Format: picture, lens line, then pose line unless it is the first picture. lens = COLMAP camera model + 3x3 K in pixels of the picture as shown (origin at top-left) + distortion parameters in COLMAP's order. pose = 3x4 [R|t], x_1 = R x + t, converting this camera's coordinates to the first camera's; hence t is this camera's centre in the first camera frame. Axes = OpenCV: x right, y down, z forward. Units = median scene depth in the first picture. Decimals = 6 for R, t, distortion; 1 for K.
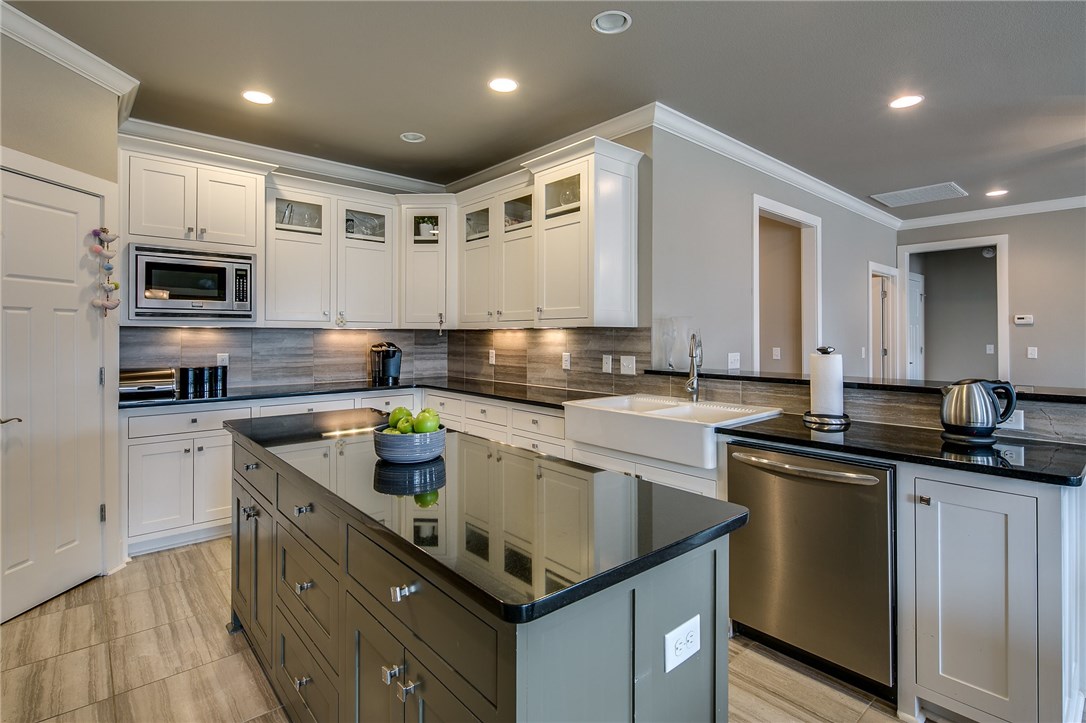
lens RADIAL K [[524.1, 0, 538.8], [0, 524.1, 331.1], [0, 0, 1]] dist [0.006297, -0.005407]
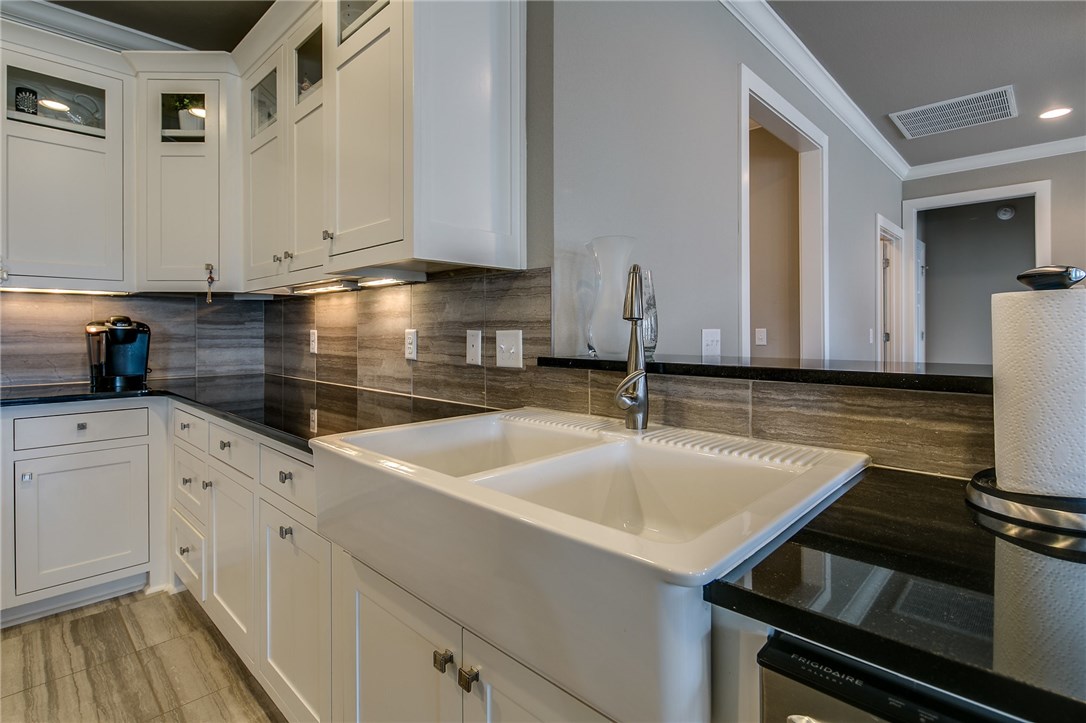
lens RADIAL K [[524.1, 0, 541.3], [0, 524.1, 330.9], [0, 0, 1]] dist [0.006297, -0.005407]
pose [[0.996630, -0.003391, 0.081961, 0.132600], [0.002722, 0.999962, 0.008271, 0.036744], [-0.081986, -0.008020, 0.996601, 0.421652]]
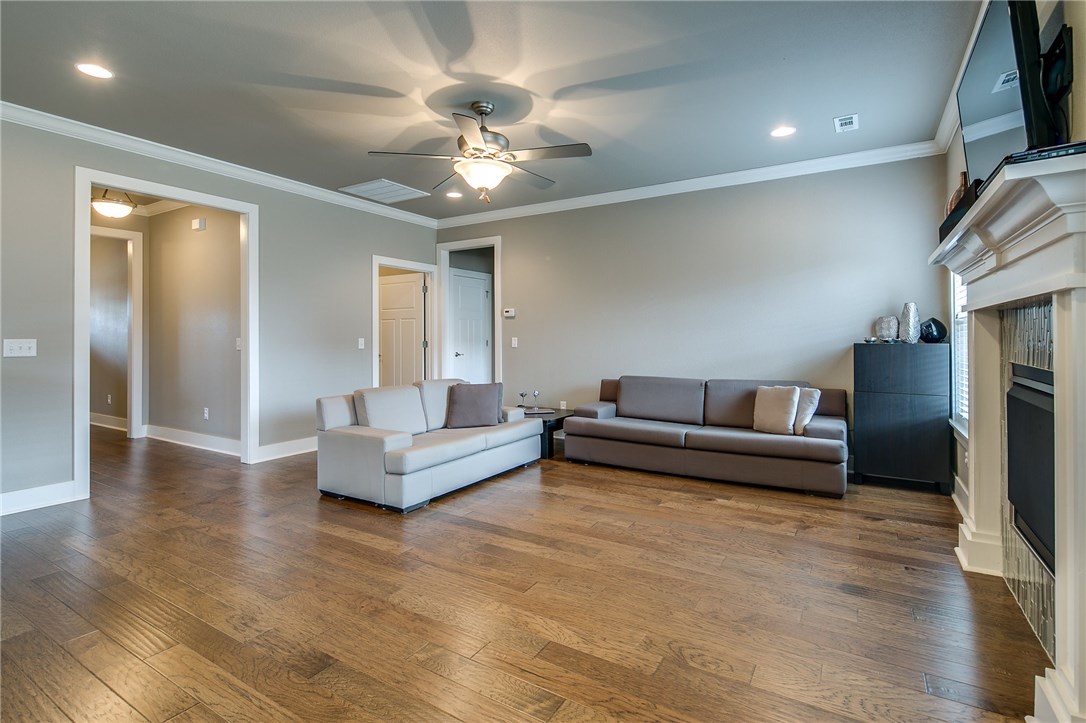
lens RADIAL K [[524.1, 0, 539.9], [0, 524.1, 334.3], [0, 0, 1]] dist [0.006297, -0.005407]
pose [[0.956540, -0.001605, 0.291597, 0.911980], [0.001108, 0.999998, 0.001871, 0.029761], [-0.291599, -0.001467, 0.956540, -0.116824]]
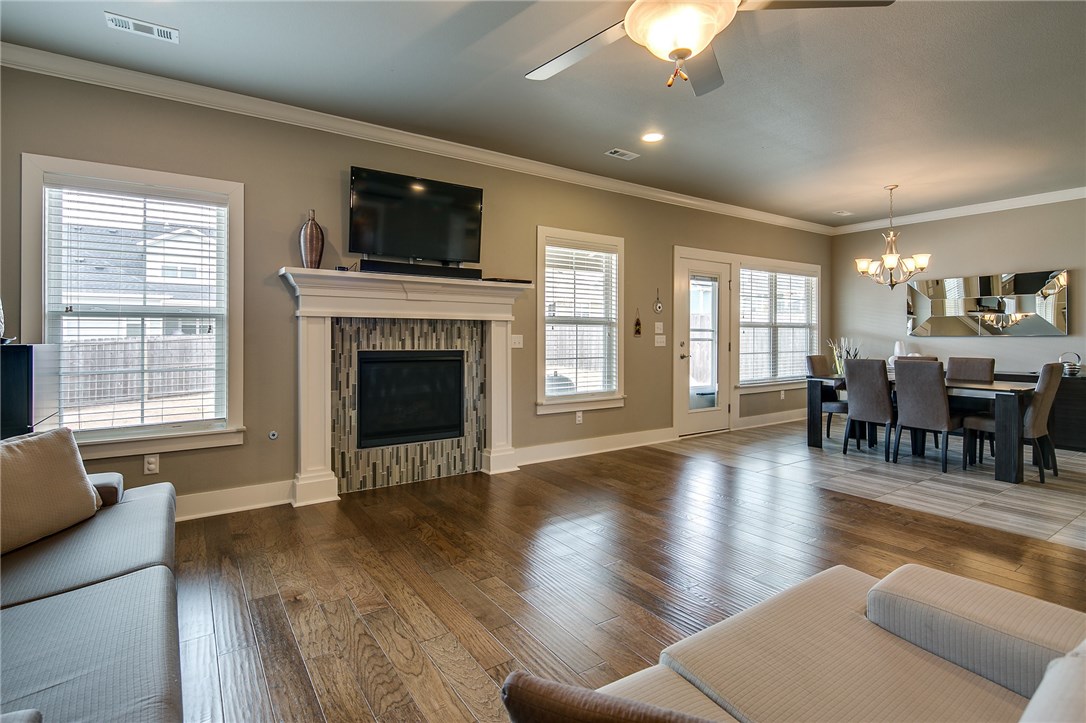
lens RADIAL K [[524.1, 0, 533.8], [0, 524.1, 336.1], [0, 0, 1]] dist [0.006297, -0.005407]
pose [[-0.991251, -0.002031, 0.131977, 1.136905], [-0.003137, 0.999962, -0.008170, 0.042411], [-0.131956, -0.008513, -0.991219, 1.178302]]
